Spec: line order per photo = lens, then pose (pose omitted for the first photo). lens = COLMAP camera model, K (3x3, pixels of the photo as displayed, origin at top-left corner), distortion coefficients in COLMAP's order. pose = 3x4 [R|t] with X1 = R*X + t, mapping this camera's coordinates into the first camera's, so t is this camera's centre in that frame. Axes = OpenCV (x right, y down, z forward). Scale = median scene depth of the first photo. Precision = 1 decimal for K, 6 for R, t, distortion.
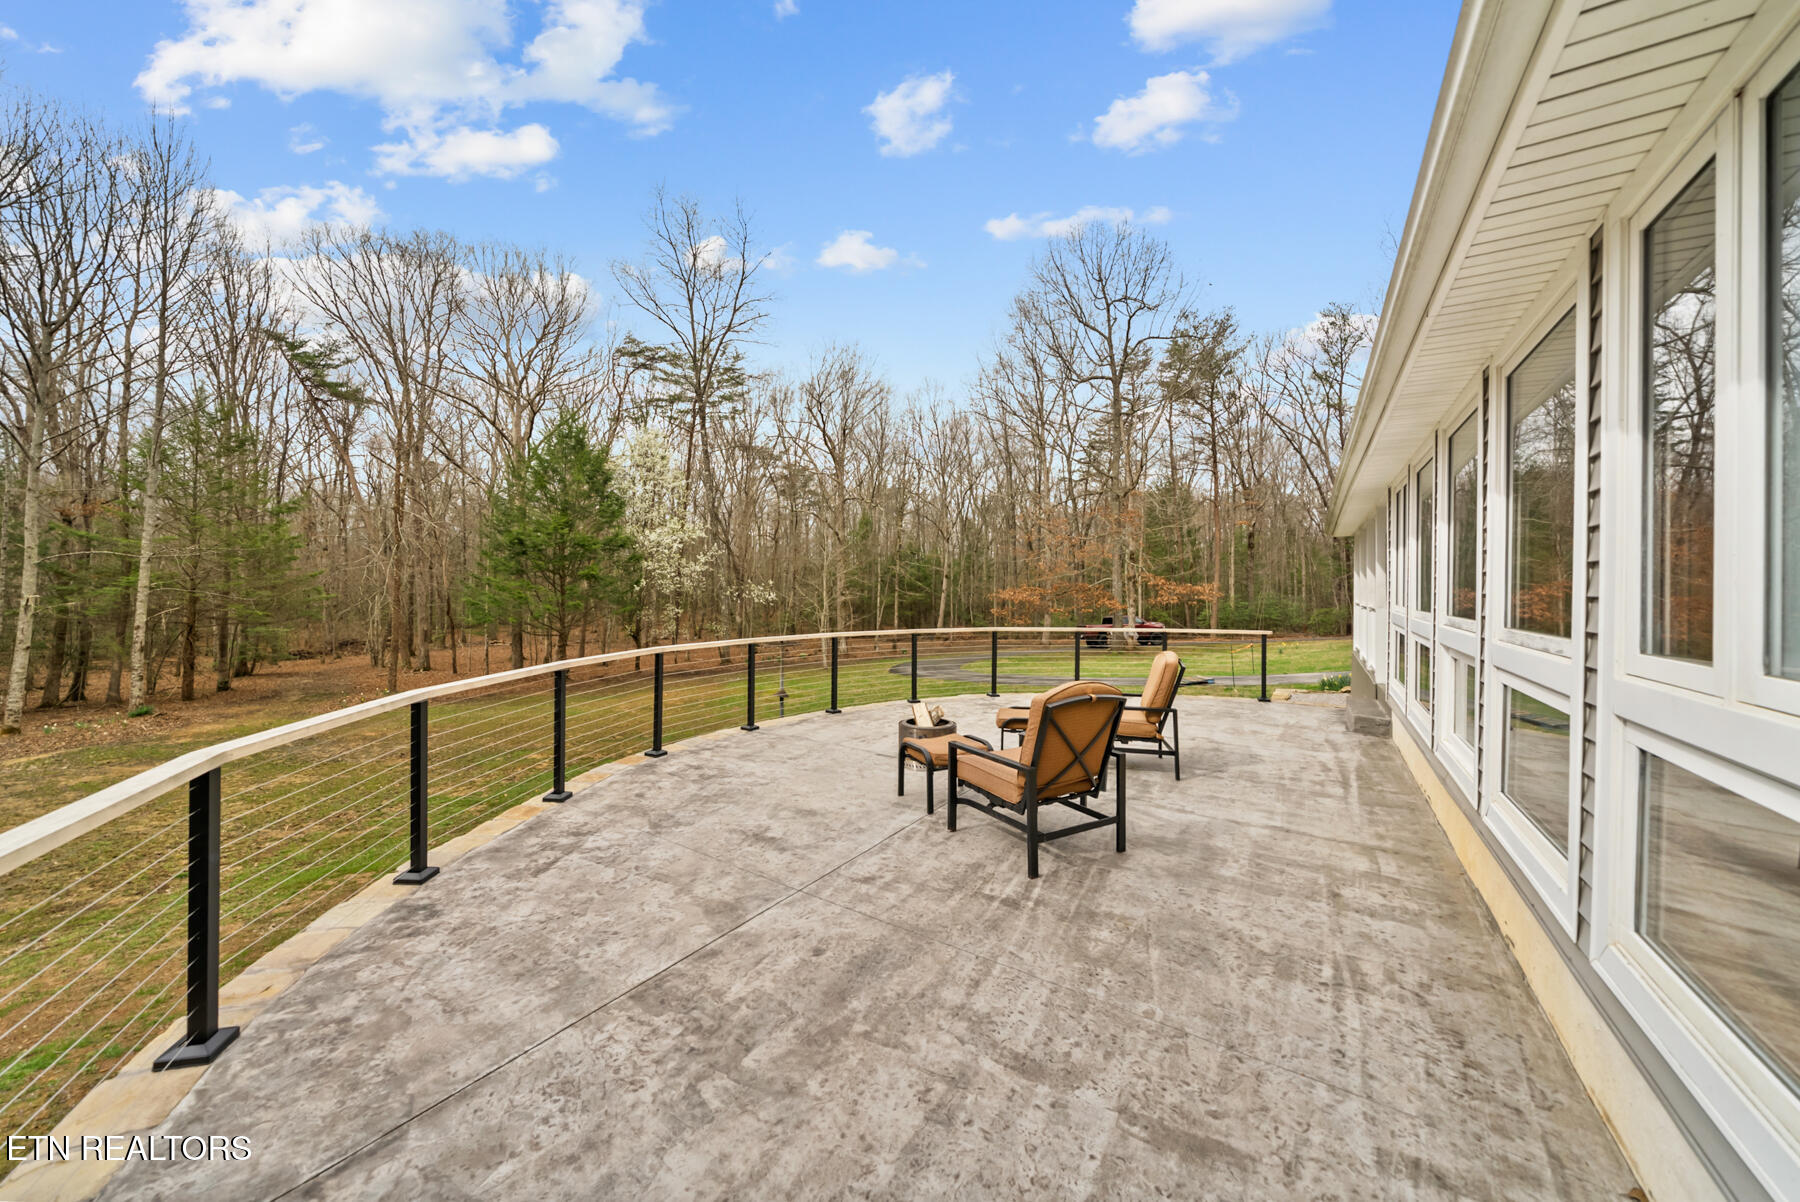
lens RADIAL K [[622.9, 0, 896.8], [0, 622.9, 585.3], [0, 0, 1]] dist [-0.004450, 0.000071]
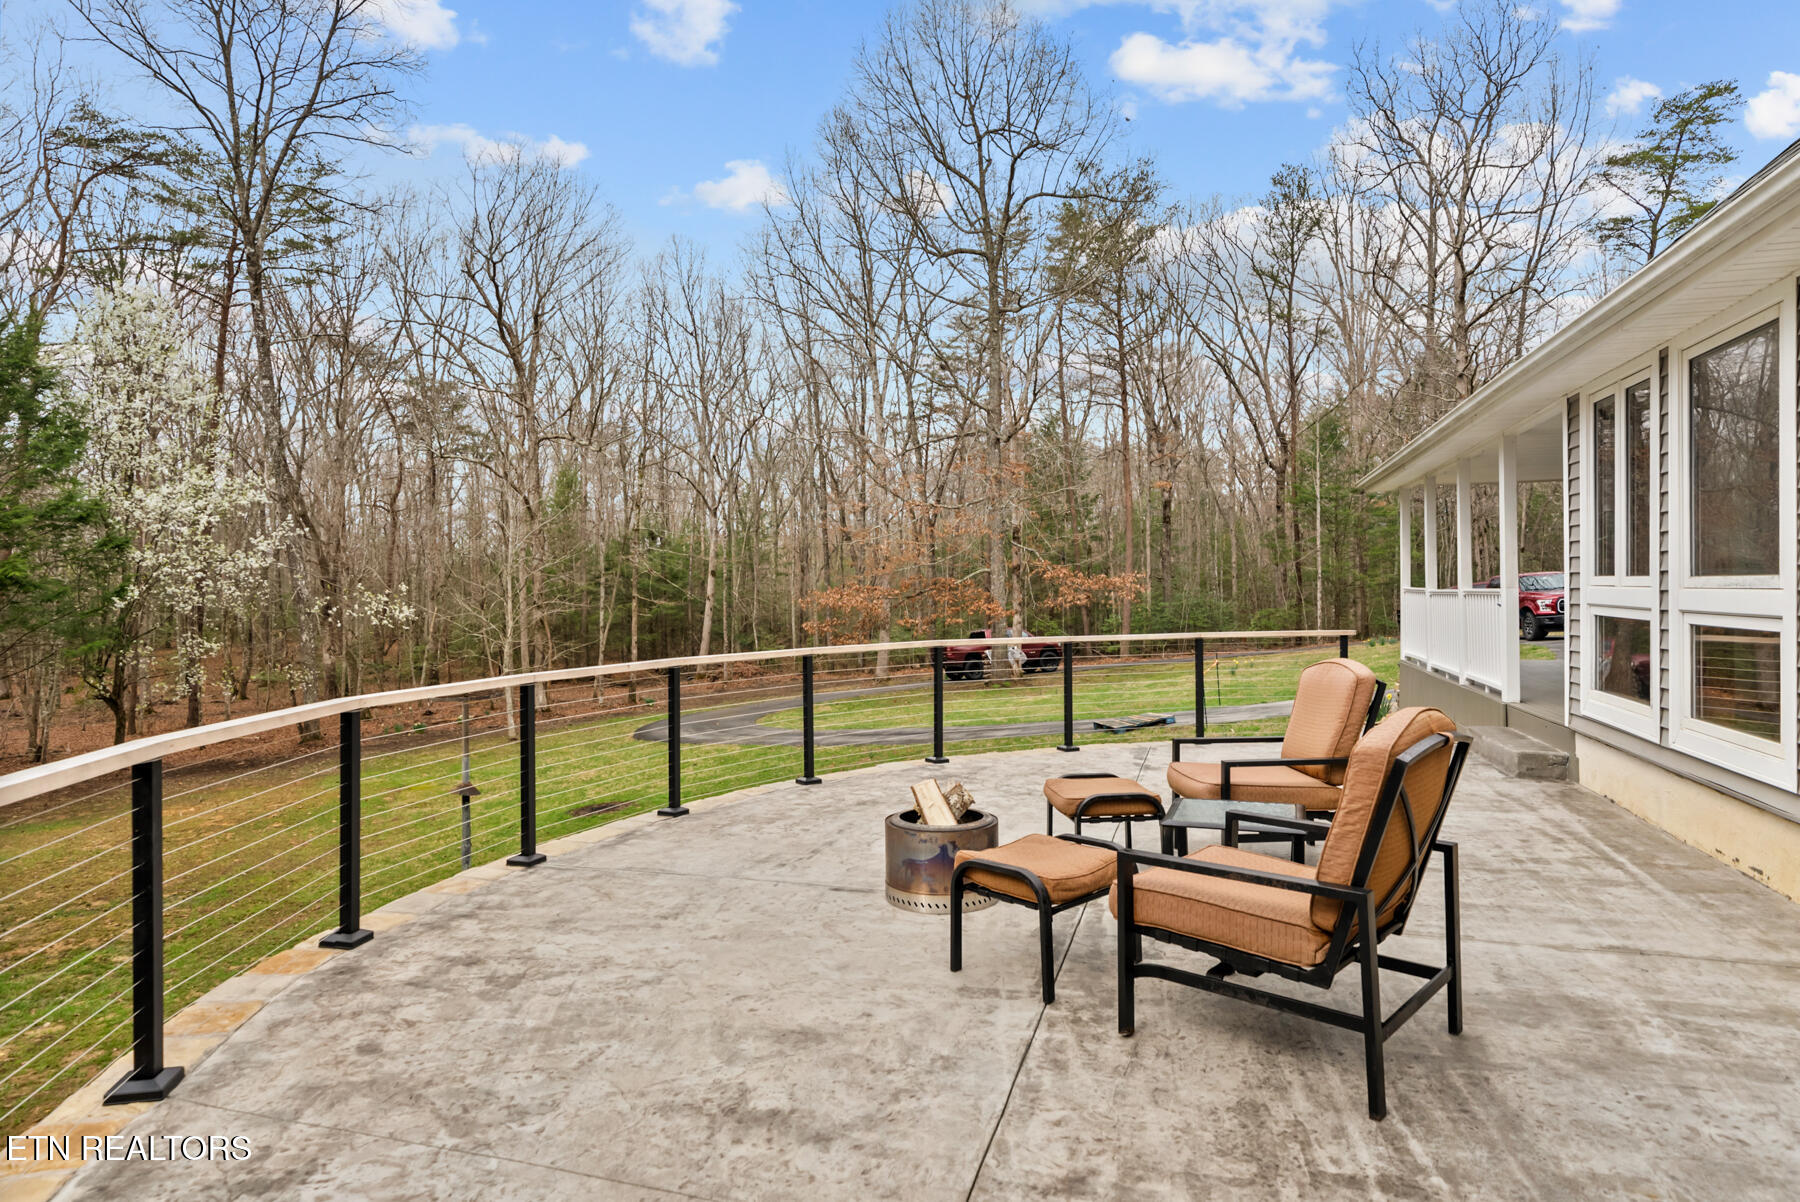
lens RADIAL K [[1015.0, 0, 898.8], [0, 1015.0, 583.6], [0, 0, 1]] dist [0.006747, -0.001989]
pose [[0.961740, -0.021017, 0.273156, -0.029164], [0.022497, 0.999744, -0.002284, 0.004125], [-0.273039, 0.008342, 0.961967, 0.028436]]
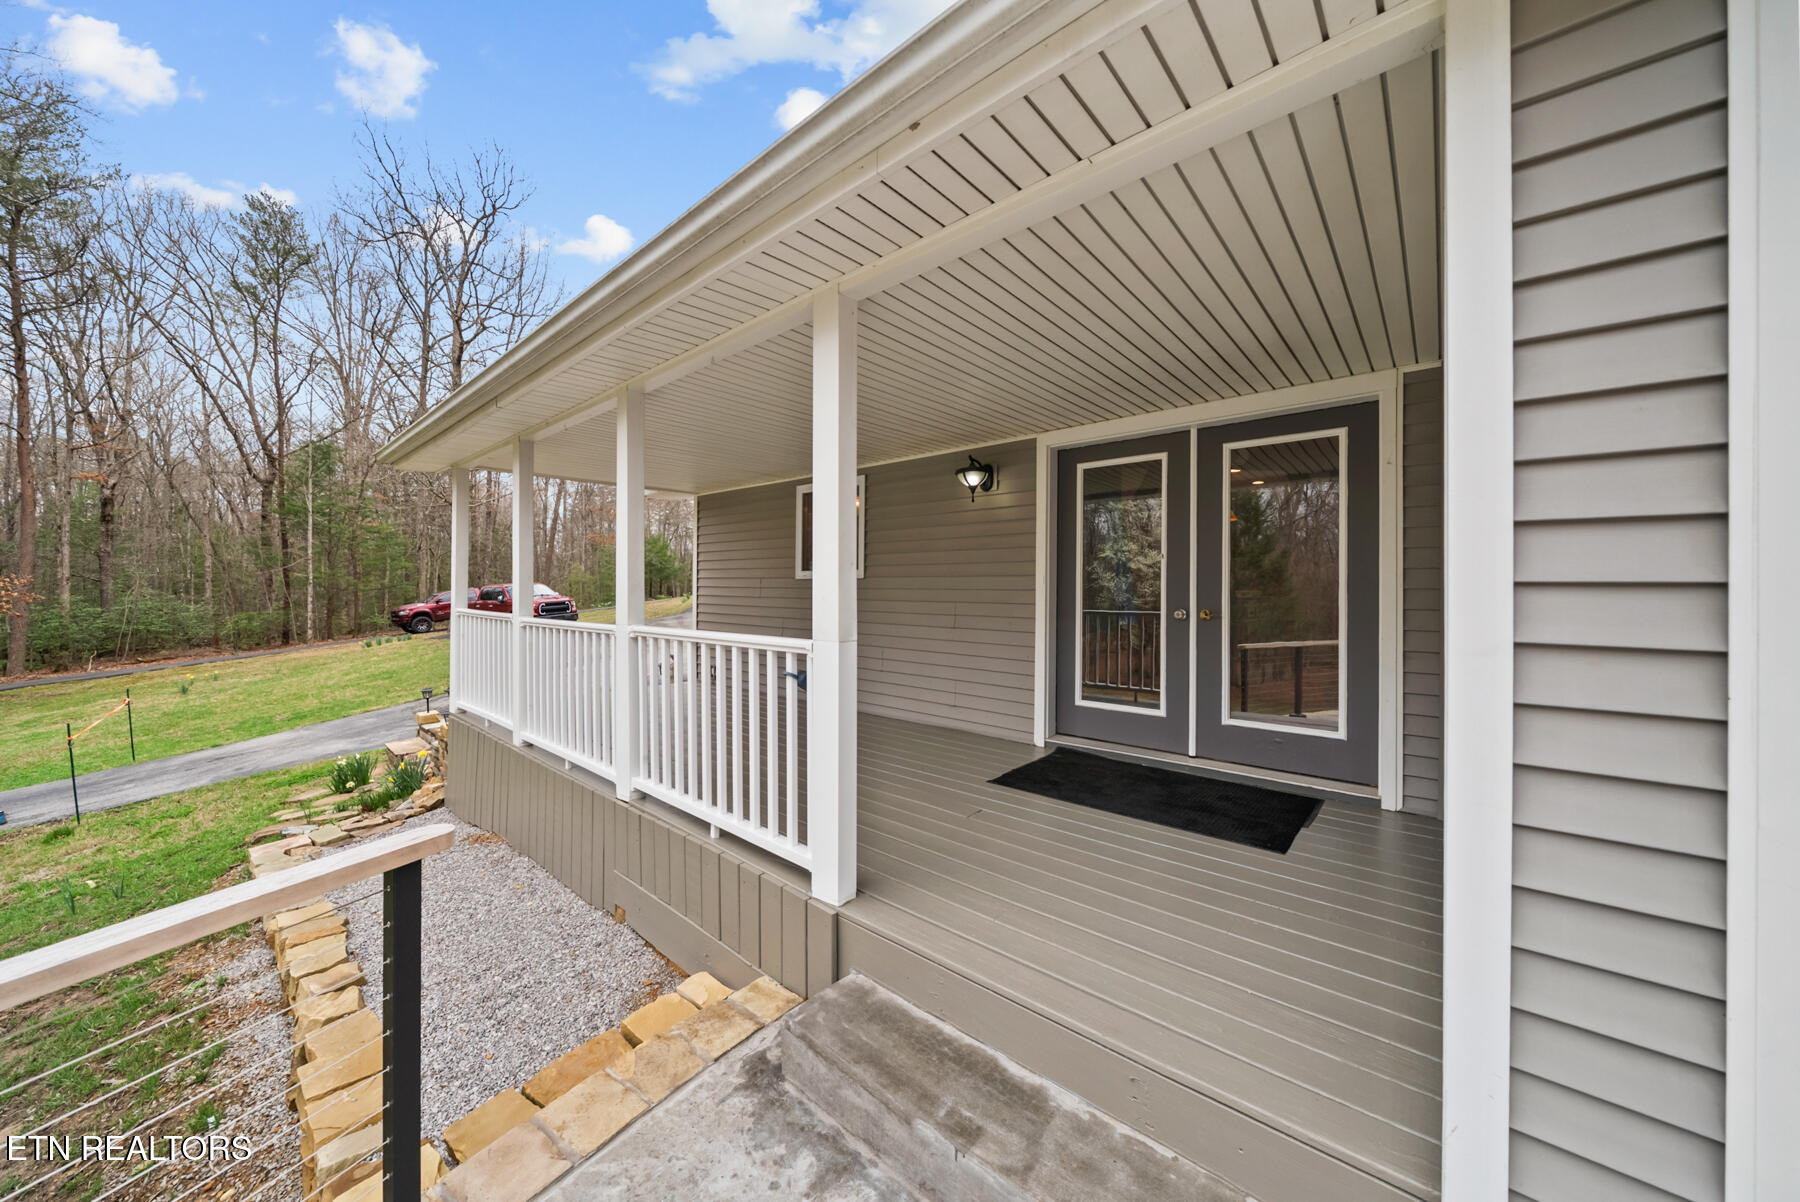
lens RADIAL K [[622.9, 0, 898.7], [0, 622.9, 582.3], [0, 0, 1]] dist [-0.004450, 0.000071]
pose [[0.142792, -0.006544, 0.989731, 0.106043], [0.003113, 0.999976, 0.006162, 0.000897], [-0.989748, 0.002202, 0.142809, 0.197613]]
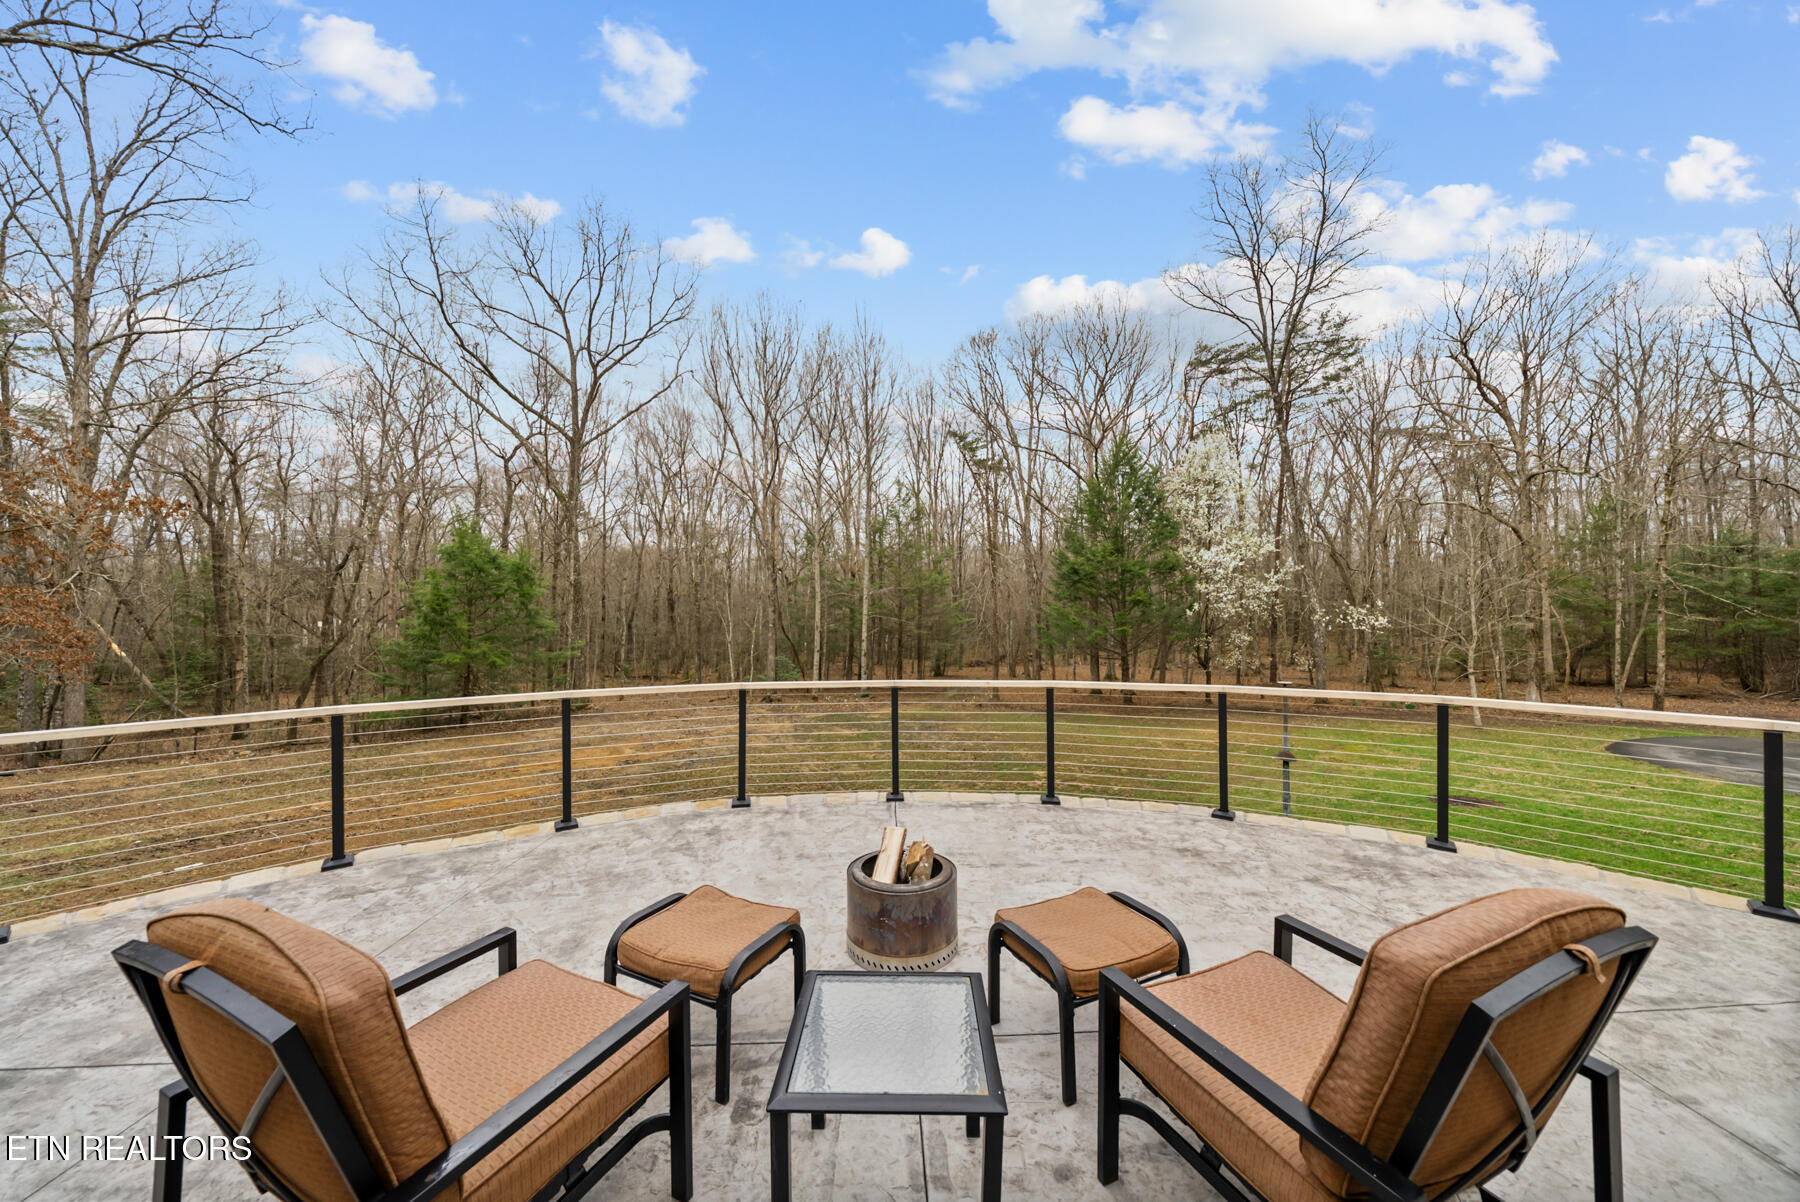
lens RADIAL K [[622.9, 0, 903.5], [0, 622.9, 606.1], [0, 0, 1]] dist [-0.004450, 0.000071]
pose [[0.587358, -0.018955, -0.809106, 0.066382], [0.013095, 0.999817, -0.013917, 0.001265], [0.809222, -0.002421, 0.587499, 0.096656]]
